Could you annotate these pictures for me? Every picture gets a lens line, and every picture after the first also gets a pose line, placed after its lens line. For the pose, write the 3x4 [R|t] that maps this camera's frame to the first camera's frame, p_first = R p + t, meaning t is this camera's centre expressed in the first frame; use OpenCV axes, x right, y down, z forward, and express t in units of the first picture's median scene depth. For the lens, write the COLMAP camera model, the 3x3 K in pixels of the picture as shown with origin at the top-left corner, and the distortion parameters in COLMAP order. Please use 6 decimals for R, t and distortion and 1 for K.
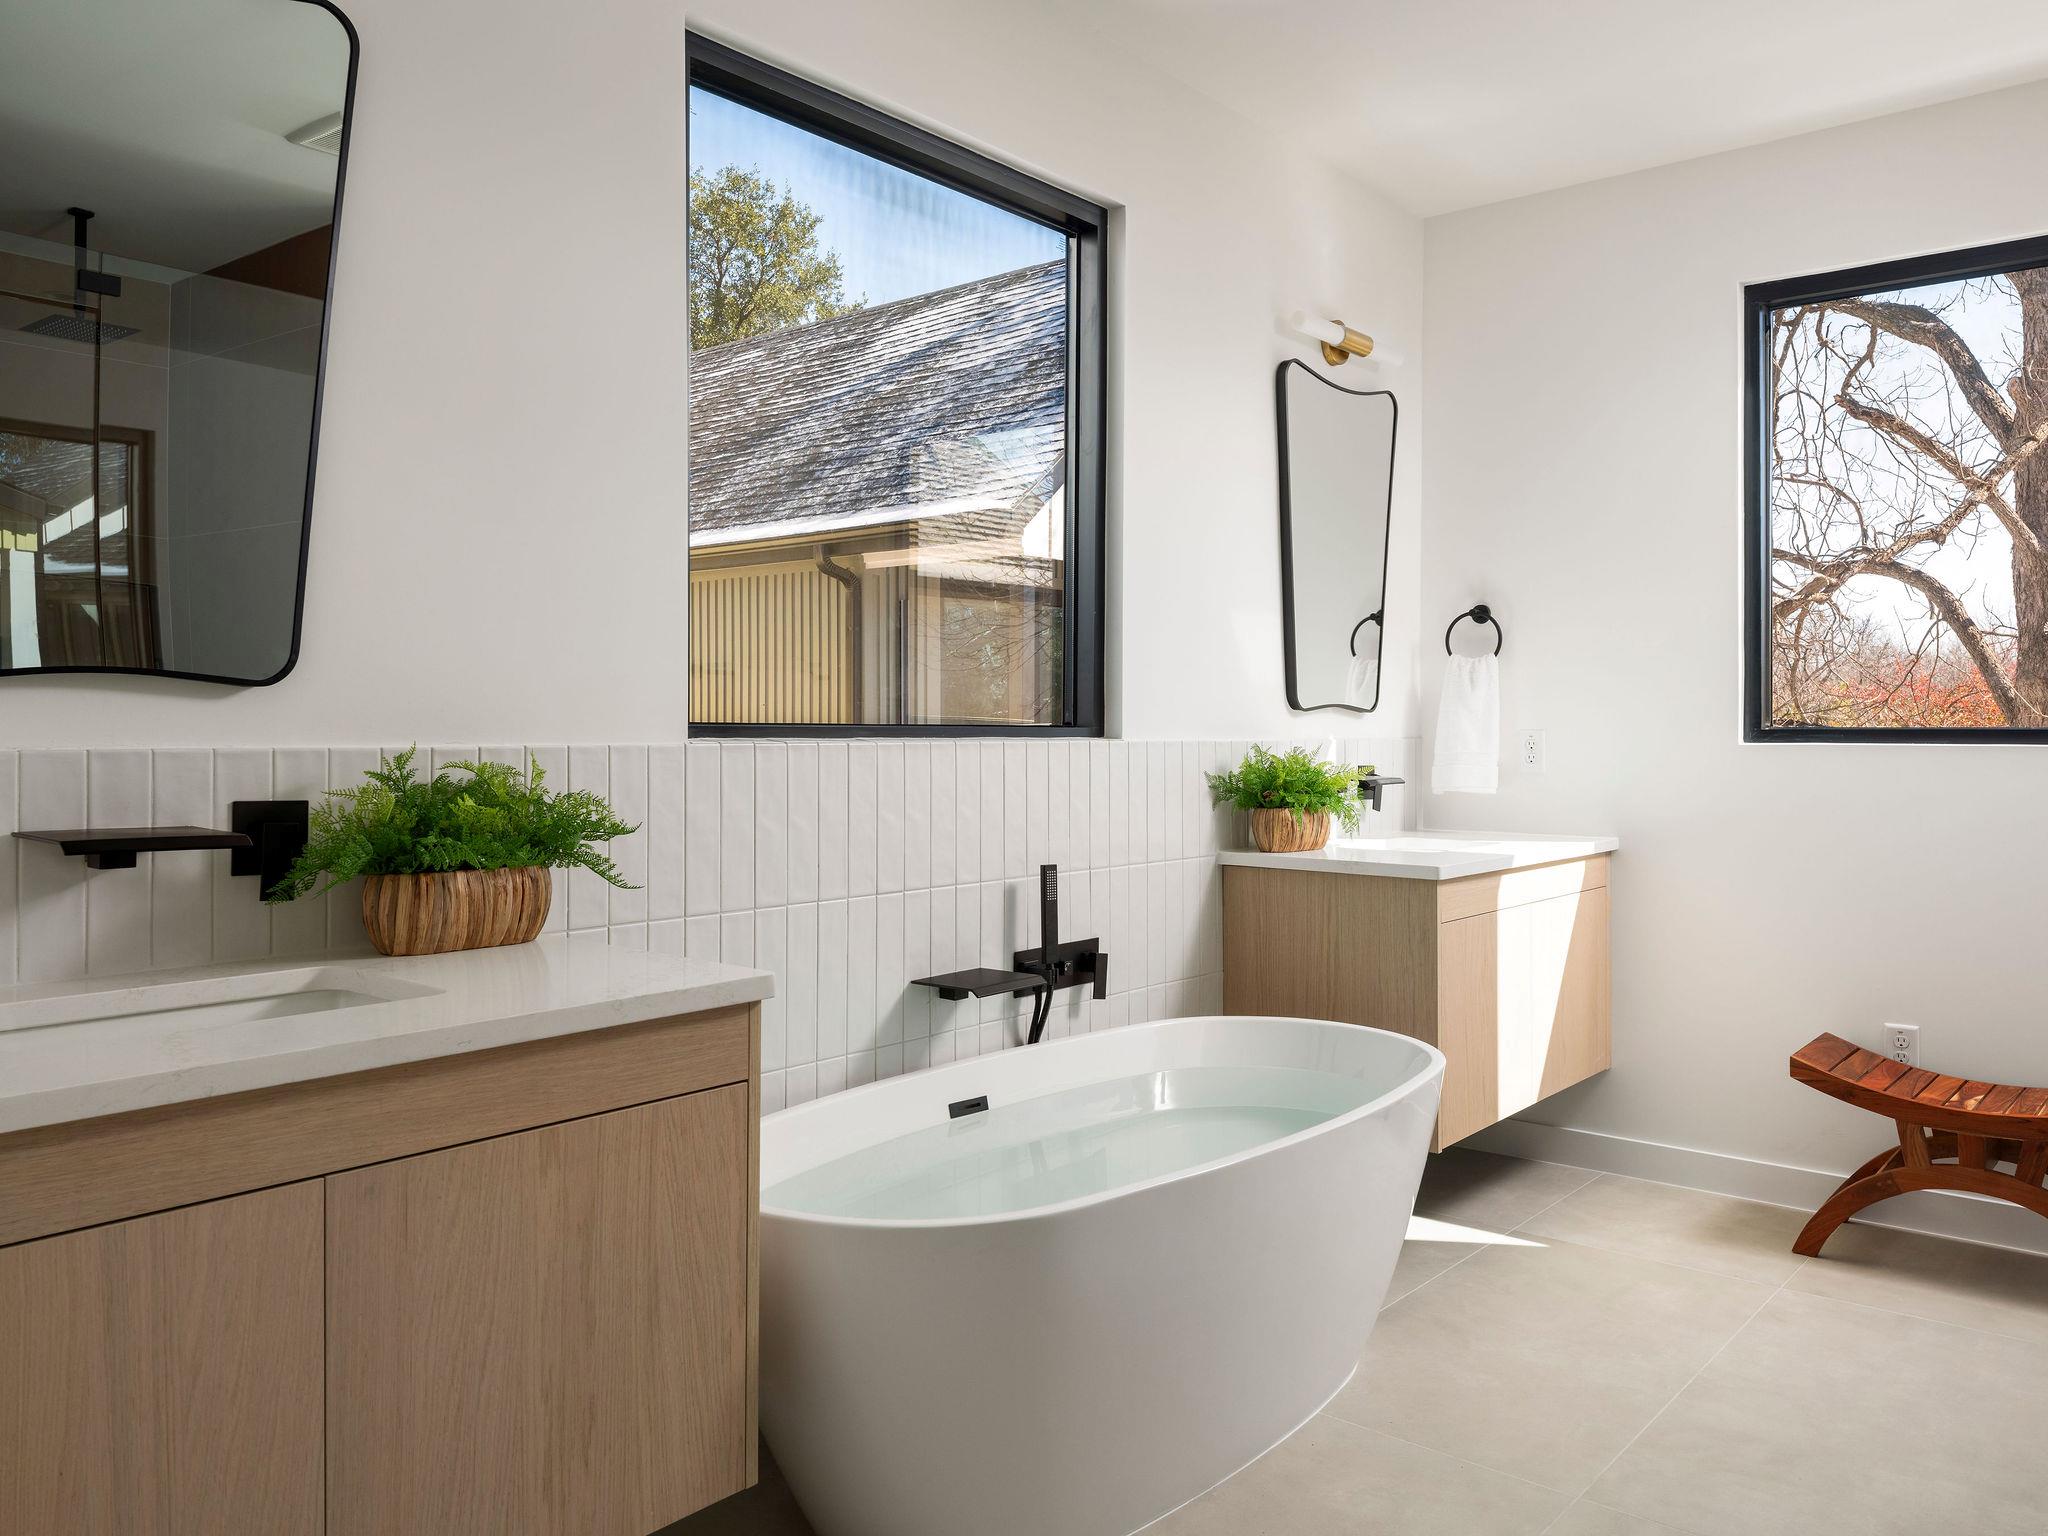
lens RADIAL K [[1507.2, 0, 1052.5], [0, 1507.2, 734.8], [0, 0, 1]] dist [0.009422, -0.008293]
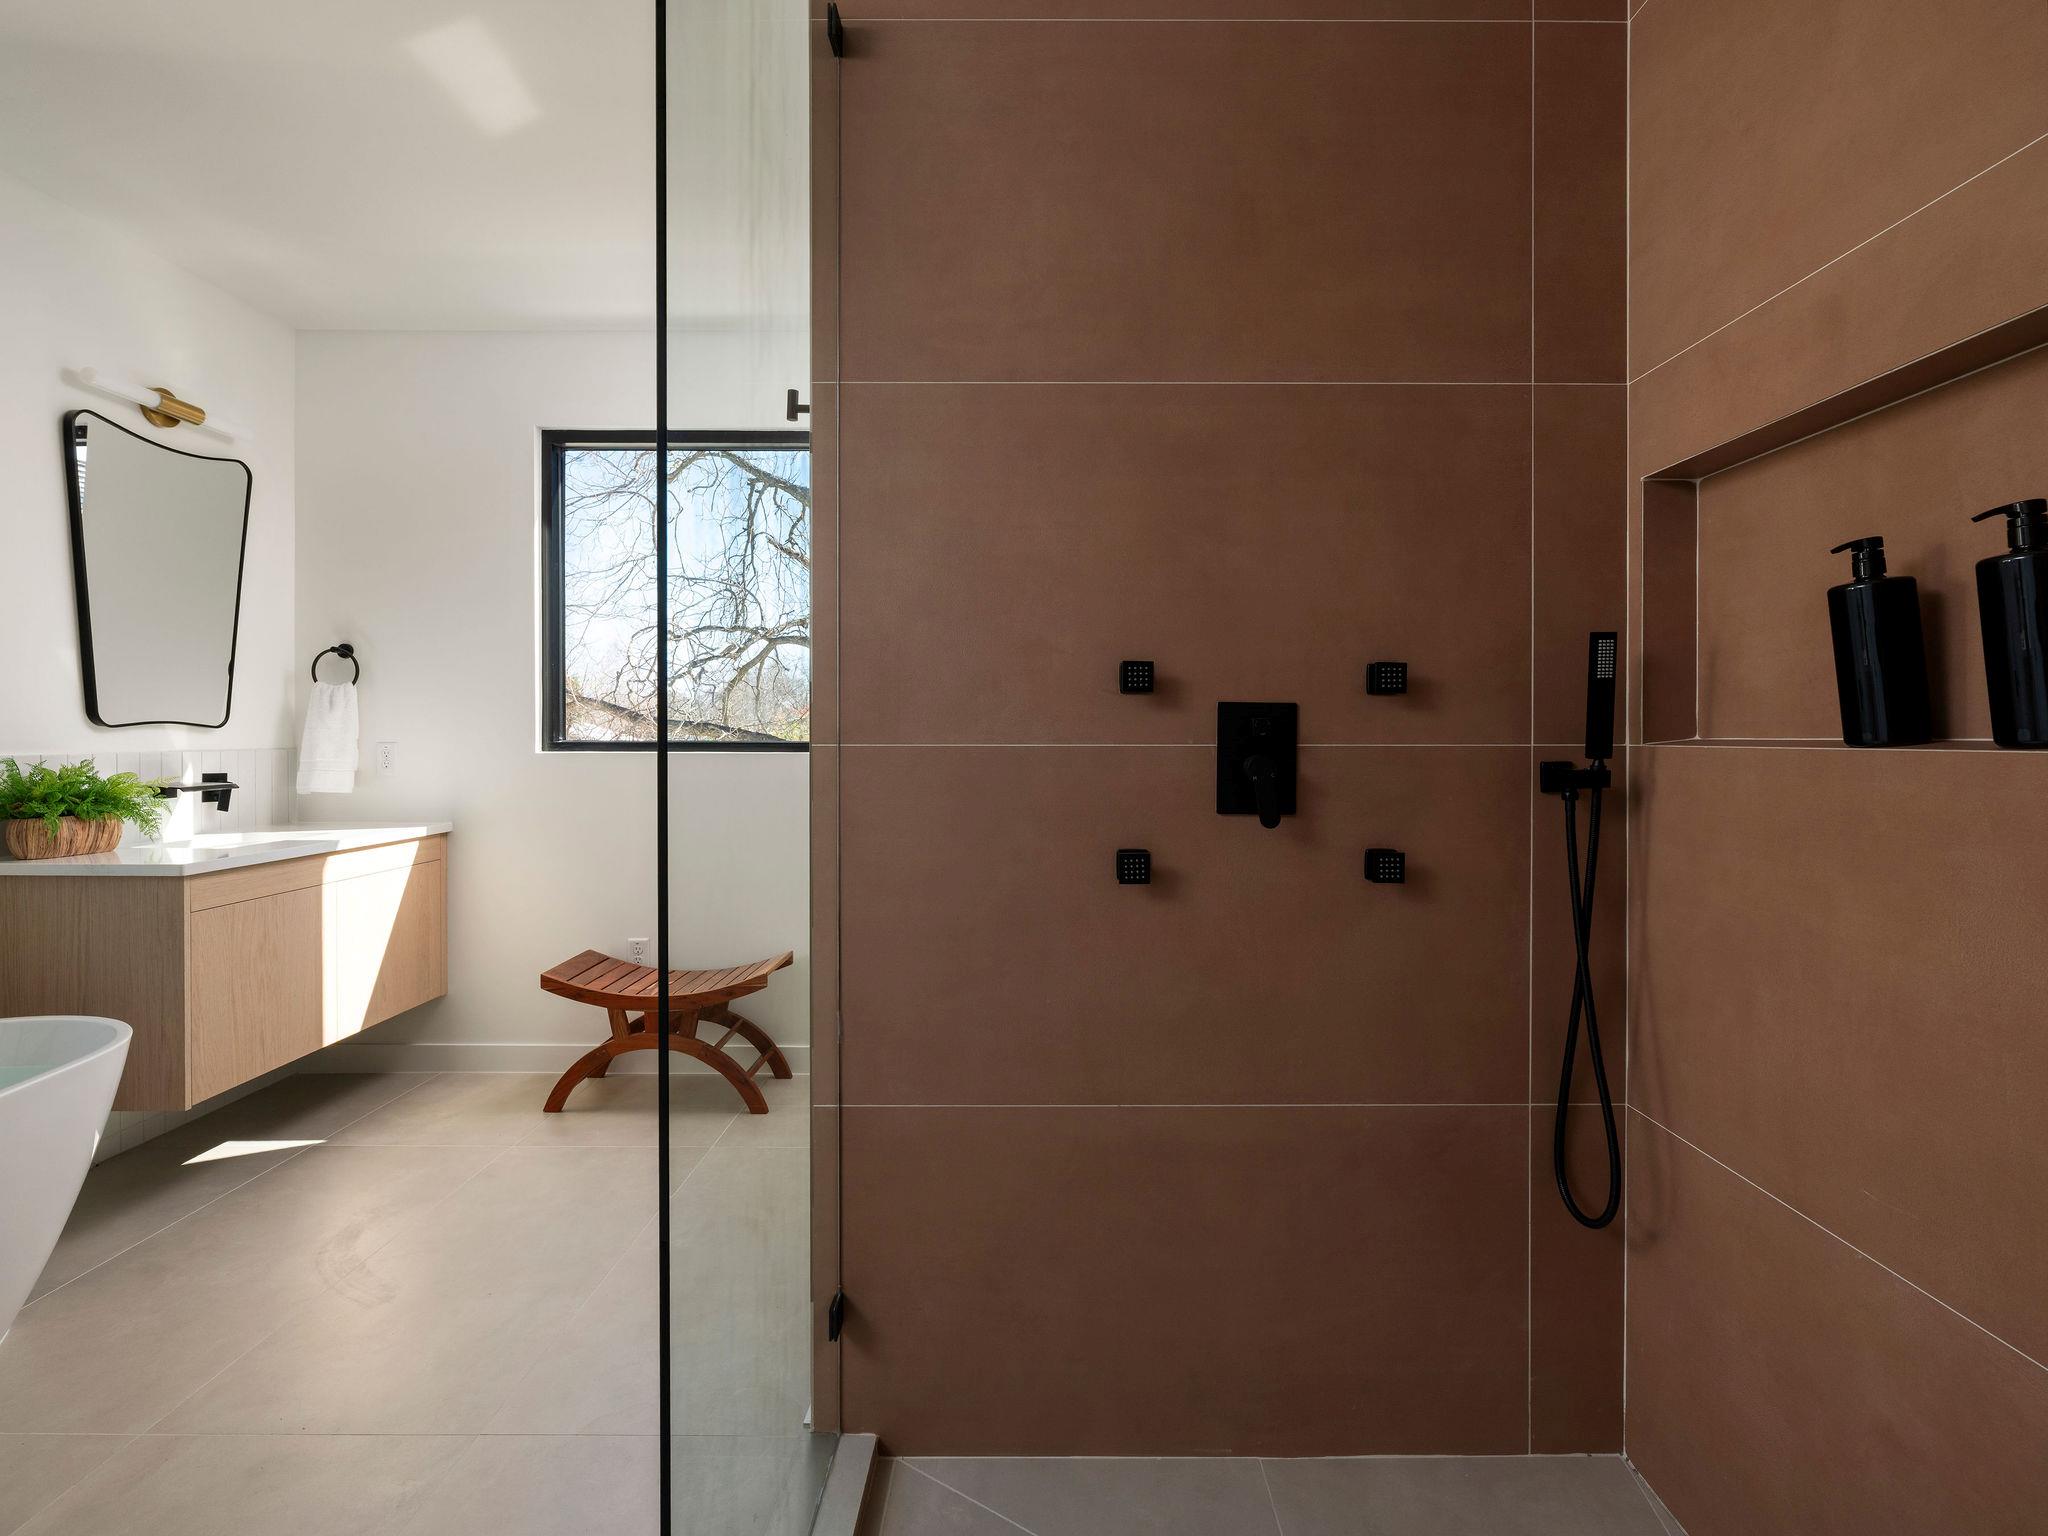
lens RADIAL K [[944.4, 0, 1024.8], [0, 944.4, 746.8], [0, 0, 1]] dist [-0.007234, -0.000227]
pose [[0.773020, -0.007618, 0.634336, 0.312263], [0.000485, 0.999935, 0.011417, -0.011167], [-0.634382, -0.008518, 0.772973, 0.036605]]
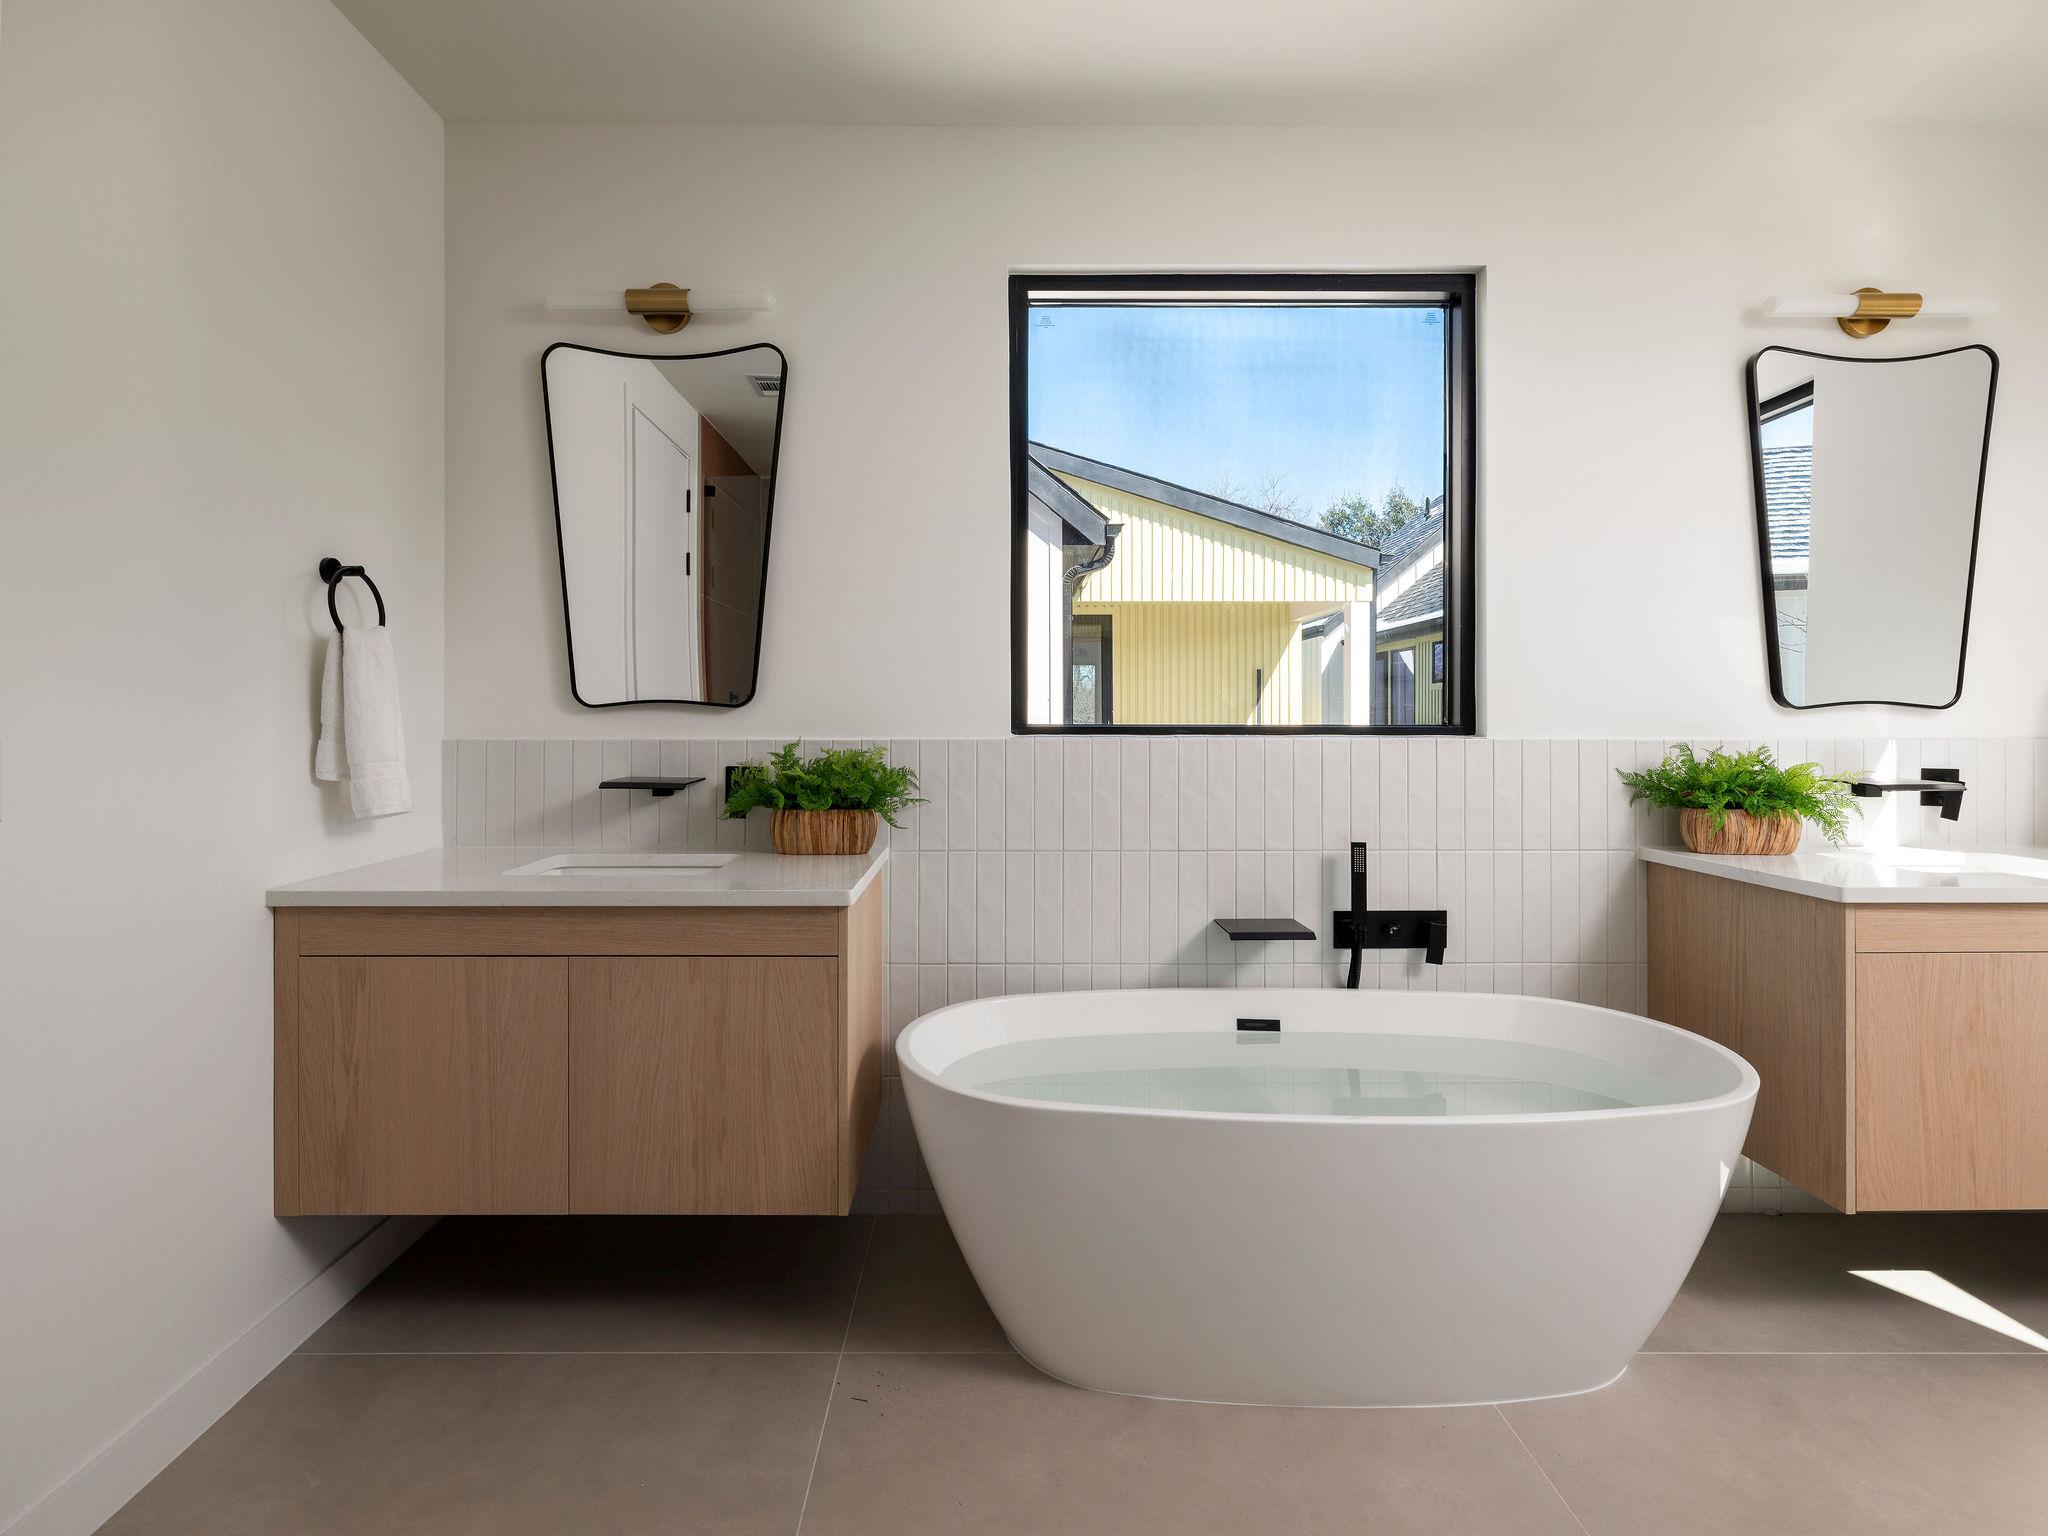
lens RADIAL K [[944.4, 0, 994.8], [0, 944.4, 726.1], [0, 0, 1]] dist [-0.007234, -0.000227]
pose [[0.640258, 0.000196, -0.768160, 0.372536], [-0.001348, 0.999999, -0.000868, -0.004771], [0.768158, 0.001592, 0.640258, 0.284757]]
